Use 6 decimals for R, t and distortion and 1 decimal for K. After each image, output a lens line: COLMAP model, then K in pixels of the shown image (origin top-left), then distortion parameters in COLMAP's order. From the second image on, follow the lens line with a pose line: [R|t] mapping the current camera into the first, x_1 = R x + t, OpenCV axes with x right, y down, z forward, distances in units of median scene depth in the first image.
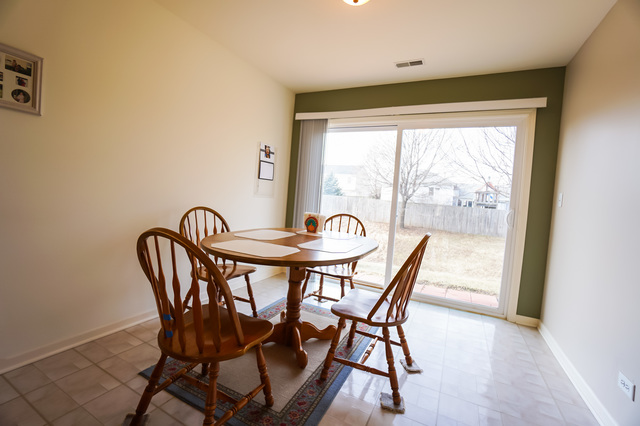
lens RADIAL K [[280.0, 0, 321.4], [0, 280.0, 207.3], [0, 0, 1]] dist [-0.058005, 0.020146]
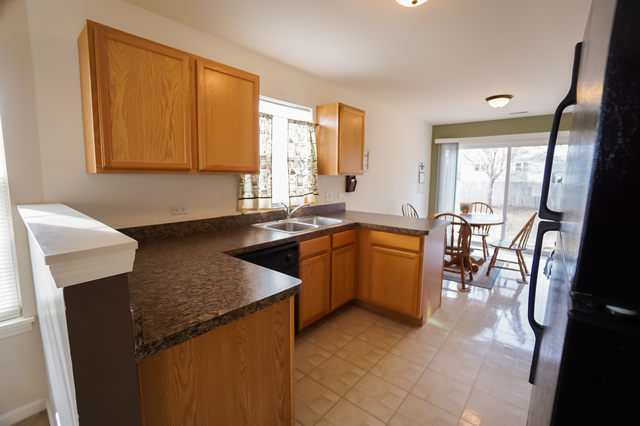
lens RADIAL K [[280.0, 0, 321.4], [0, 280.0, 207.3], [0, 0, 1]] dist [-0.058005, 0.020146]
pose [[0.969193, -0.039582, -0.243103, -0.397521], [0.054004, 0.997136, 0.052948, -0.076674], [0.240311, -0.064445, 0.968554, -0.806913]]
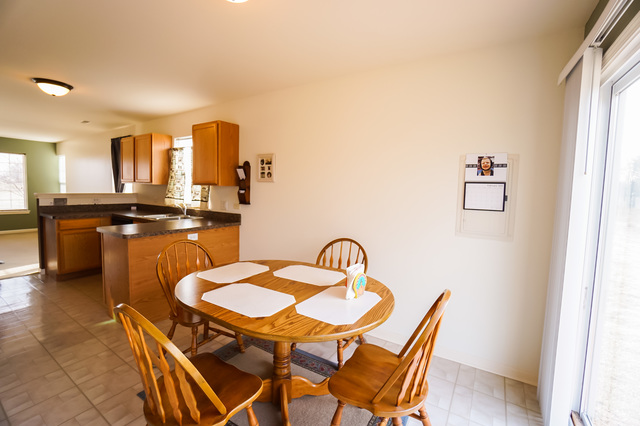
lens RADIAL K [[280.0, 0, 321.4], [0, 280.0, 207.3], [0, 0, 1]] dist [-0.058005, 0.020146]
pose [[-0.097978, 0.022806, -0.994927, 0.472734], [-0.056602, 0.997991, 0.028450, -0.107293], [0.993578, 0.059103, -0.096490, 0.726277]]
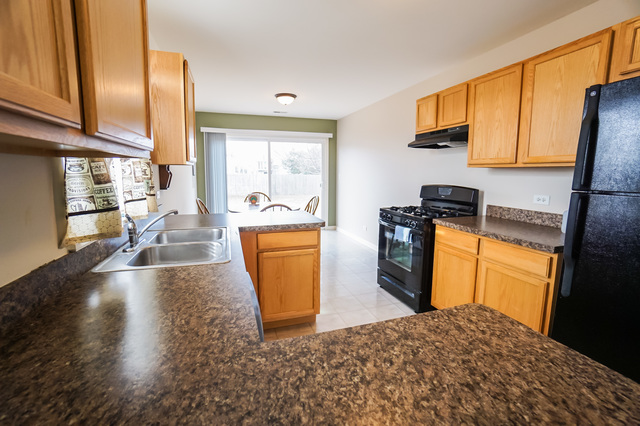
lens RADIAL K [[280.0, 0, 321.4], [0, 280.0, 207.3], [0, 0, 1]] dist [-0.058005, 0.020146]
pose [[0.712113, -0.157937, 0.684069, -0.776518], [0.076080, 0.985990, 0.148445, -0.103439], [-0.697930, -0.053665, 0.714152, -0.551552]]
